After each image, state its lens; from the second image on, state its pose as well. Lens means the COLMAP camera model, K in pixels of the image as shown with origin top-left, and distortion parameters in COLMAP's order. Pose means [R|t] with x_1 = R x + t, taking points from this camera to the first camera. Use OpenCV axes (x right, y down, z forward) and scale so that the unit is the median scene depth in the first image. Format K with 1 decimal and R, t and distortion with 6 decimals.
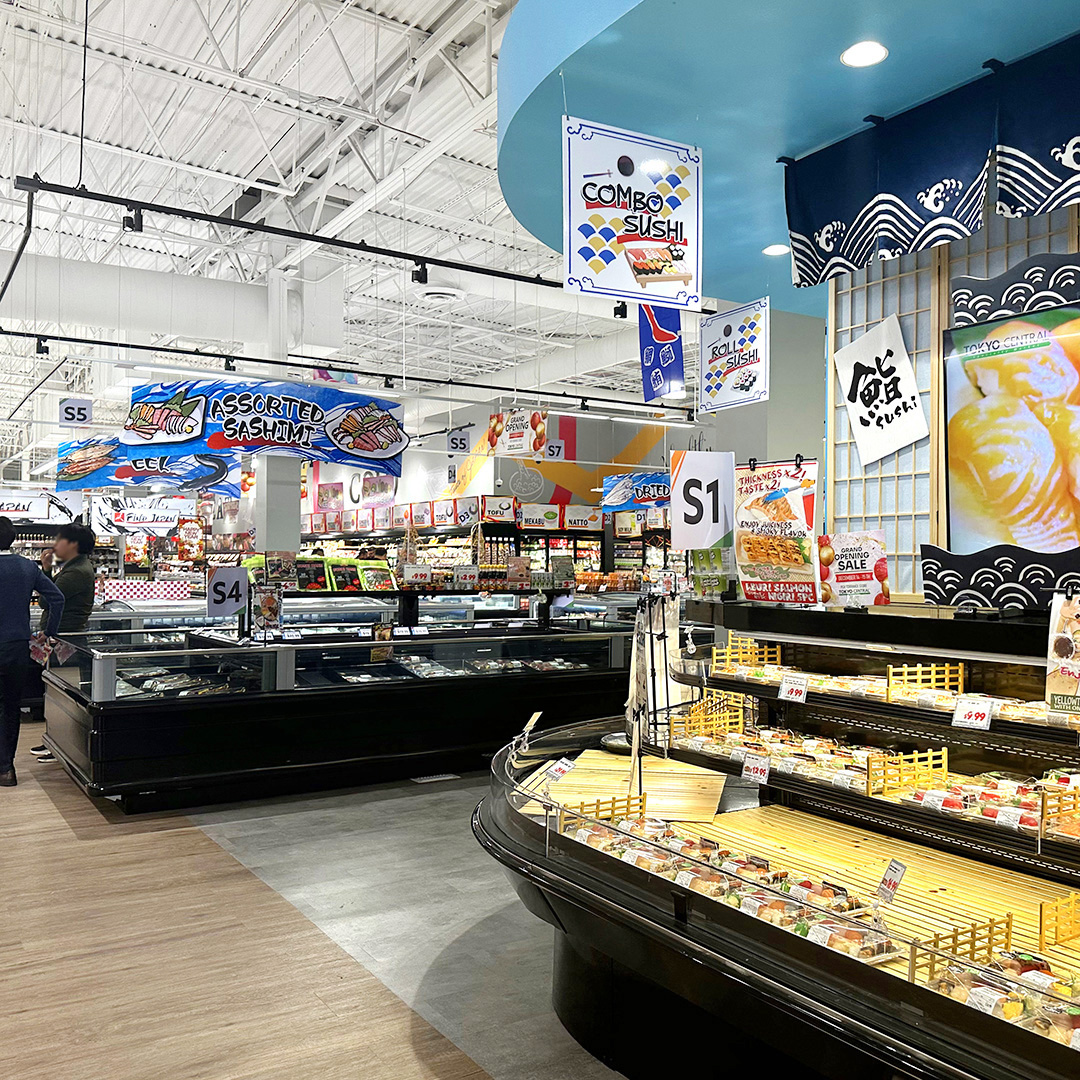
lens RADIAL K [[994.3, 0, 540.0], [0, 994.3, 540.0], [0, 0, 1]] dist [0.008439, 0.003507]
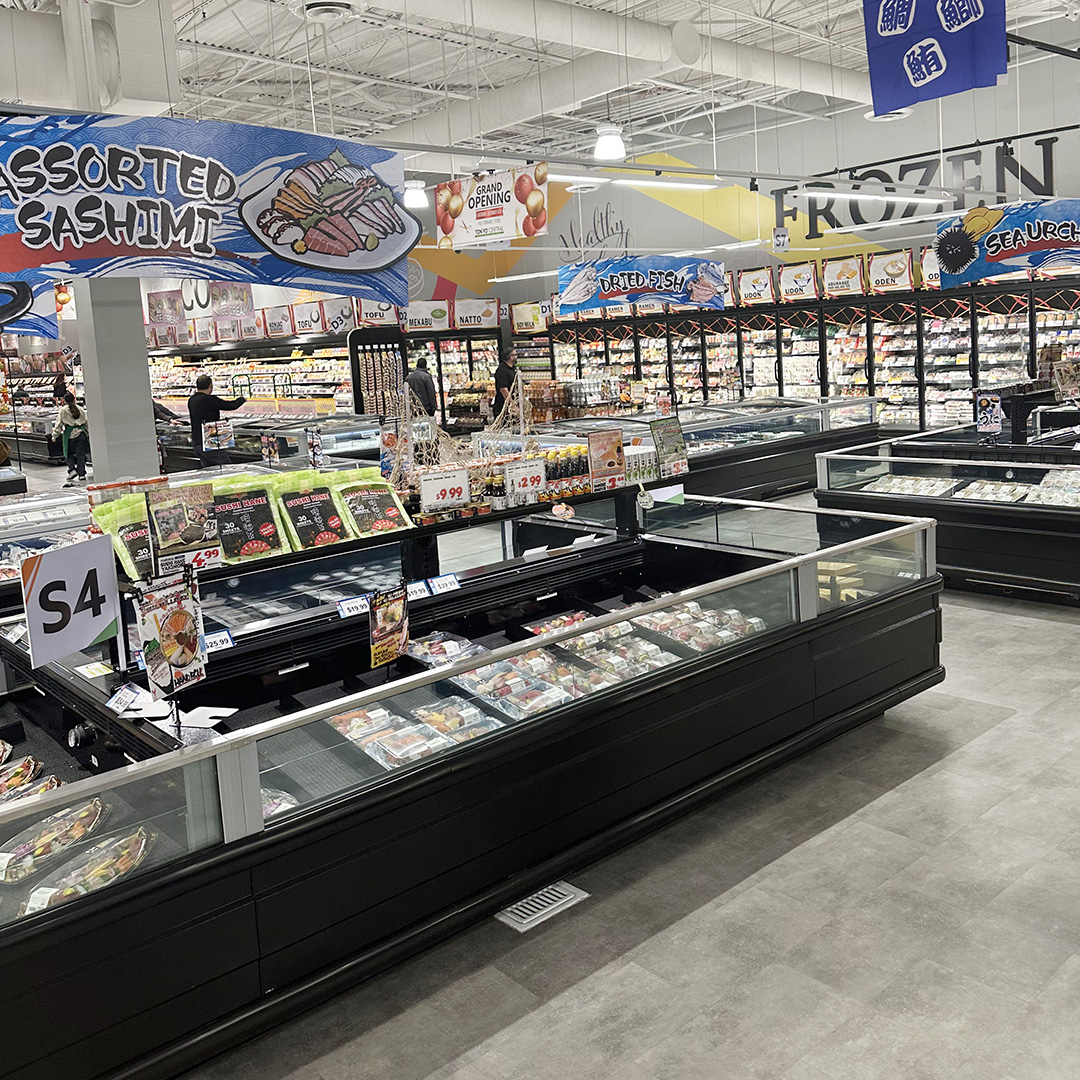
lens RADIAL K [[1054.0, 0, 537.7], [0, 1054.0, 458.2], [0, 0, 1]] dist [0.066680, -0.243694]
pose [[0.988283, -0.083956, 0.127471, -0.090594], [0.067856, 0.989735, 0.125777, -0.030331], [-0.136723, -0.115654, 0.983835, 0.284404]]
